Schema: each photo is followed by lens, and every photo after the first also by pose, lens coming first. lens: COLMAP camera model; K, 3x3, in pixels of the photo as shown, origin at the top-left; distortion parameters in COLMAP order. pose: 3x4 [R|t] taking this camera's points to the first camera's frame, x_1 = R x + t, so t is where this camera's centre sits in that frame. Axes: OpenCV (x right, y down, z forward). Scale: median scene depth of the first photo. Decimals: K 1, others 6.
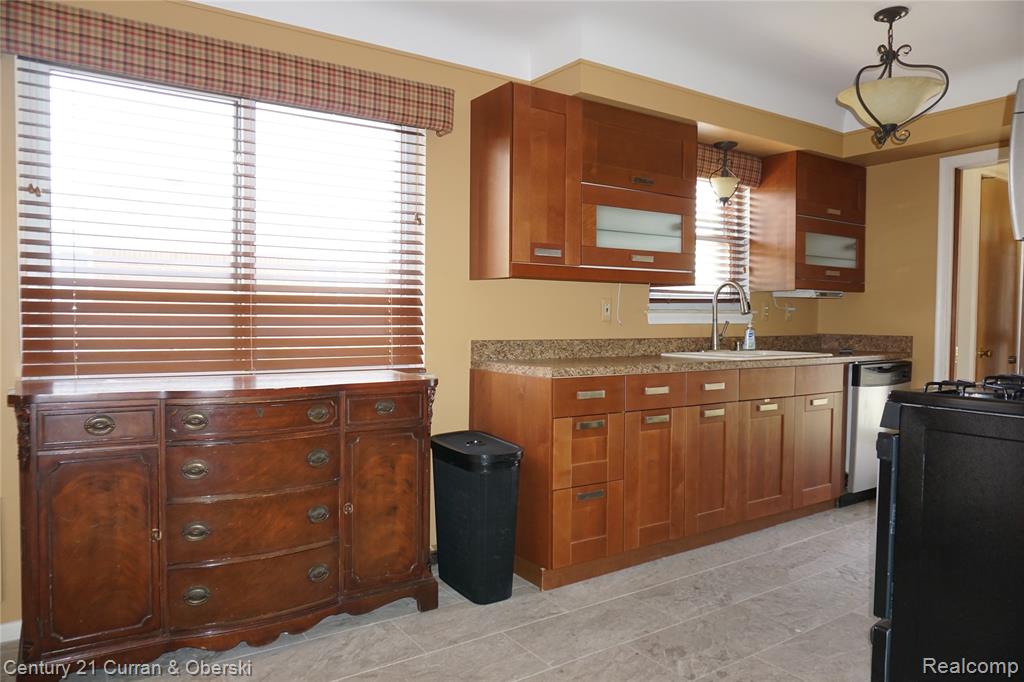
lens RADIAL K [[687.3, 0, 514.9], [0, 687.3, 342.1], [0, 0, 1]] dist [-0.042210, 0.016913]
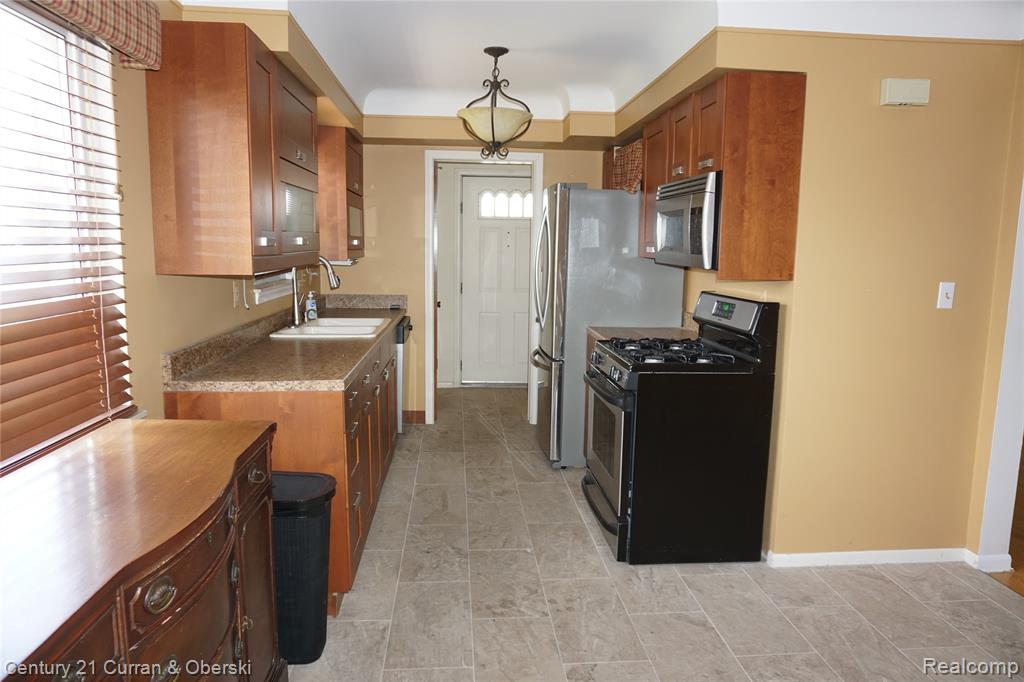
lens RADIAL K [[687.3, 0, 513.4], [0, 687.3, 339.9], [0, 0, 1]] dist [-0.042210, 0.016913]
pose [[0.488843, -0.116365, 0.864576, -0.572182], [0.015358, 0.992058, 0.124839, -0.116137], [-0.872236, -0.047748, 0.486748, 0.339718]]
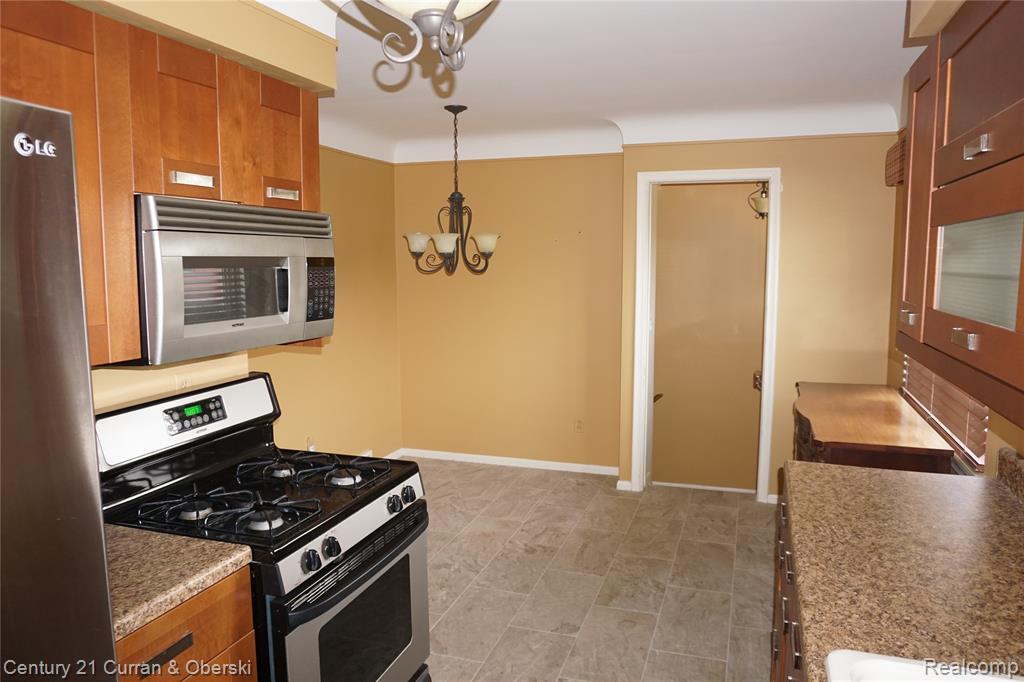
lens RADIAL K [[740.9, 0, 515.2], [0, 740.9, 342.5], [0, 0, 1]] dist [-0.013445, -0.004474]
pose [[-0.787088, 0.073820, -0.612408, 0.797095], [-0.019486, 0.989342, 0.144300, -0.208810], [0.616533, 0.125510, -0.777261, 1.382451]]
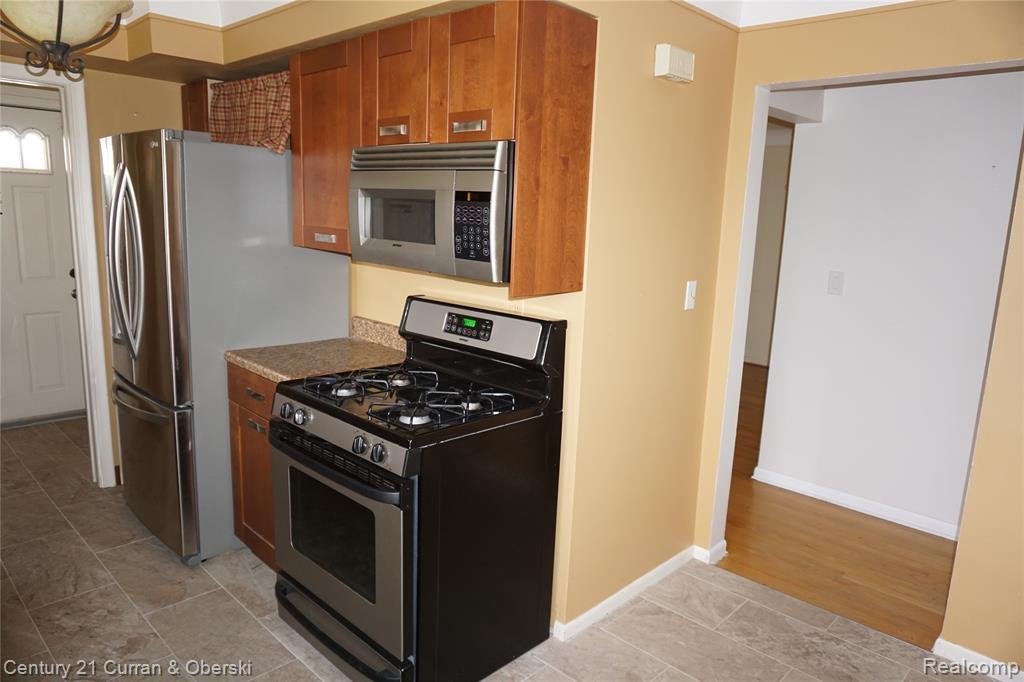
lens RADIAL K [[687.3, 0, 519.1], [0, 687.3, 345.1], [0, 0, 1]] dist [-0.042210, 0.016913]
pose [[-0.208642, -0.197985, 0.957742, -0.243639], [-0.009686, 0.979665, 0.200407, -0.166863], [-0.977944, 0.032537, -0.206317, 0.706481]]
